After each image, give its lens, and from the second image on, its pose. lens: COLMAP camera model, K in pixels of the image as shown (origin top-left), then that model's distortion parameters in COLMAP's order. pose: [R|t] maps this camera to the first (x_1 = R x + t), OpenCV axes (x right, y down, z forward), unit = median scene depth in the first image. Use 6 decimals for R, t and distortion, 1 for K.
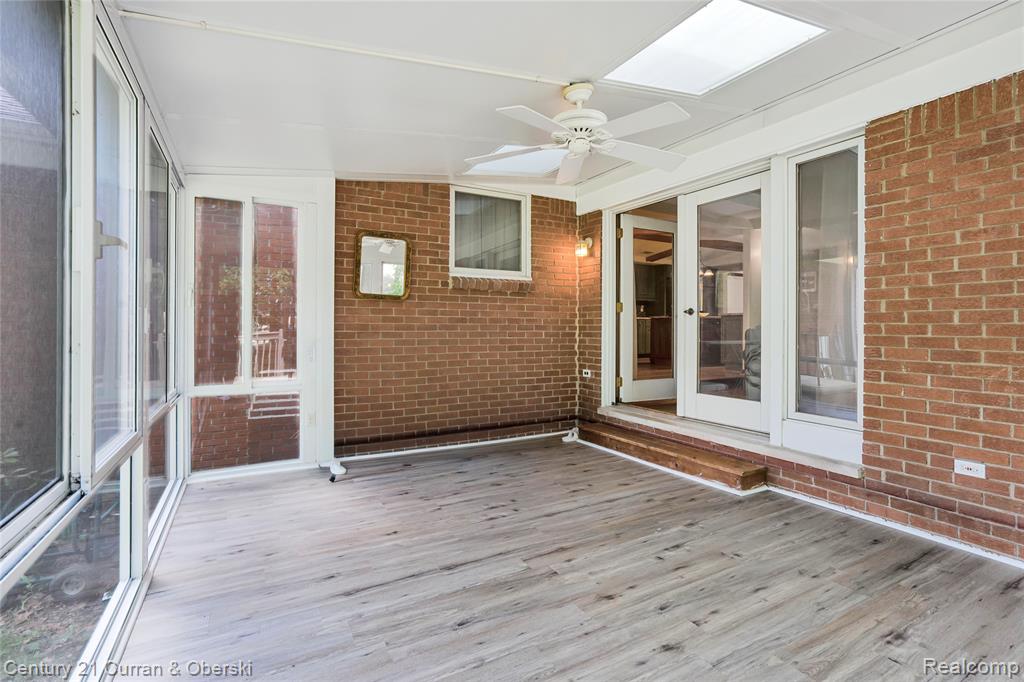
lens RADIAL K [[476.1, 0, 514.5], [0, 476.1, 331.5], [0, 0, 1]] dist [-0.002179, 0.000097]
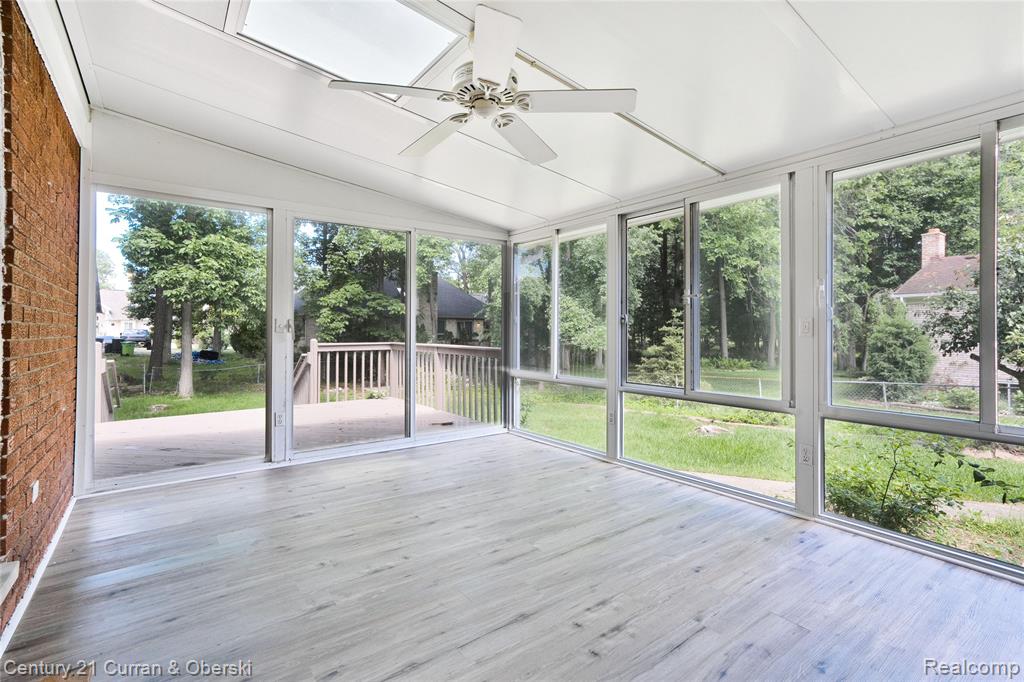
lens RADIAL K [[476.1, 0, 514.5], [0, 476.1, 331.5], [0, 0, 1]] dist [-0.002179, 0.000097]
pose [[-0.990873, -0.005262, -0.134693, 0.201934], [-0.006468, 0.999943, 0.008515, -0.013480], [0.134640, 0.009308, -0.990851, 1.905030]]
